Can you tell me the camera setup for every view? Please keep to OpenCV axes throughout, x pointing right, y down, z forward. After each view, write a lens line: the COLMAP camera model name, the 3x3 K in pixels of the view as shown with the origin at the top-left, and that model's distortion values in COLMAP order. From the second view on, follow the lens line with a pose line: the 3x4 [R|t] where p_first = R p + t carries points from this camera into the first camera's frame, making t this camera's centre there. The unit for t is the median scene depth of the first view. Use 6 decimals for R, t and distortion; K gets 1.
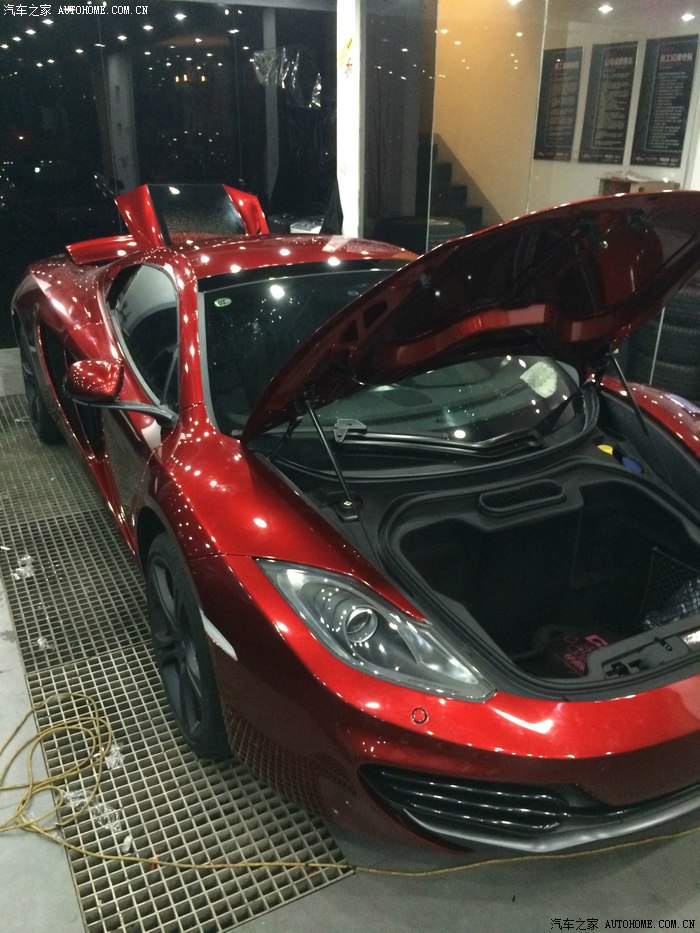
lens RADIAL K [[812.4, 0, 350.1], [0, 812.4, 466.6], [0, 0, 1]] dist [-0.005176, -0.003623]
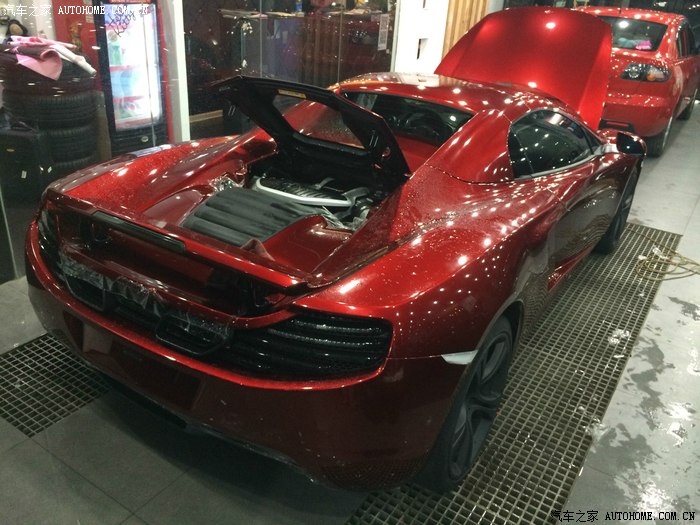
lens RADIAL K [[609.5, 0, 349.8], [0, 609.5, 262.5], [0, 0, 1]] dist [-0.005176, -0.003623]
pose [[-0.486588, -0.409455, 0.771738, -1.131527], [0.295970, 0.753869, 0.586586, -0.862020], [-0.821970, 0.513837, -0.245637, 1.917227]]
